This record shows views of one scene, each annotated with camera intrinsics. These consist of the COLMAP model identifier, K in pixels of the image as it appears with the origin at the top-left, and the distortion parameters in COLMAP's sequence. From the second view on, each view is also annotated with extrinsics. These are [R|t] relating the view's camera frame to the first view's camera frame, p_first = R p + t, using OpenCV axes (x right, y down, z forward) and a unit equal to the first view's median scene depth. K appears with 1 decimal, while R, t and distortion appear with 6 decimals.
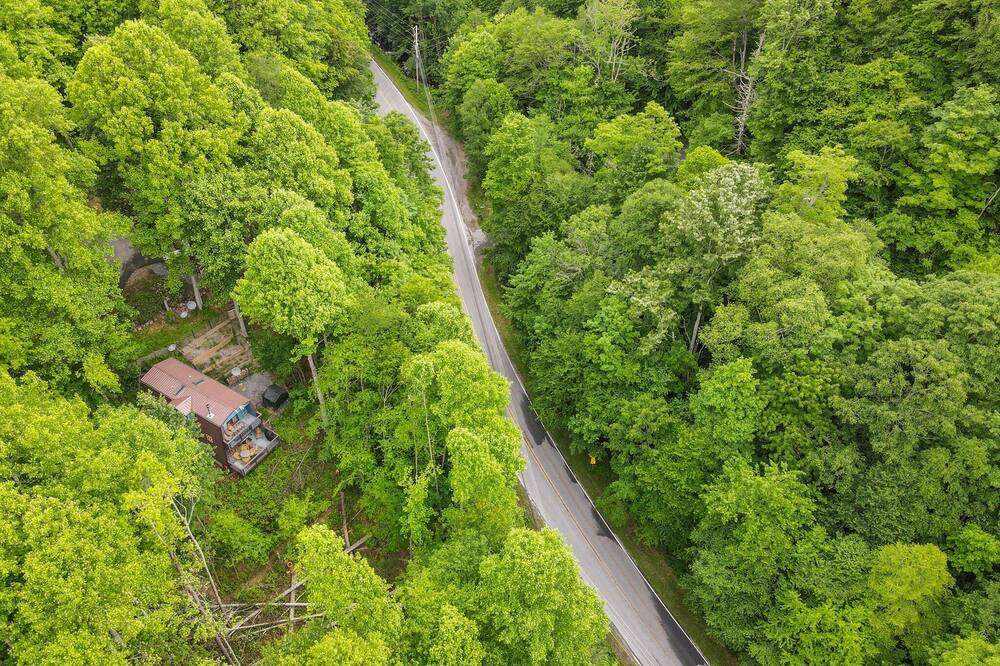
lens RADIAL K [[736.4, 0, 510.9], [0, 736.4, 334.3], [0, 0, 1]] dist [0.006329, 0.017459]
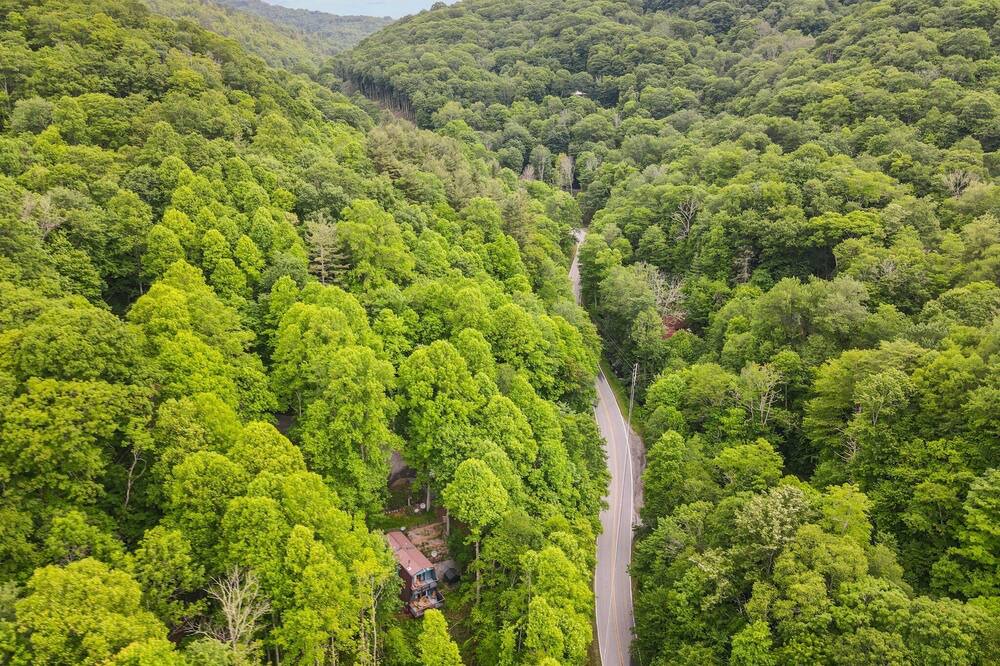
lens RADIAL K [[736.4, 0, 499.4], [0, 736.4, 330.9], [0, 0, 1]] dist [0.006329, 0.017459]
pose [[0.912285, 0.127083, -0.389342, 0.304538], [-0.277298, 0.891257, -0.358840, 0.161241], [0.301401, 0.435328, 0.848320, -0.480156]]
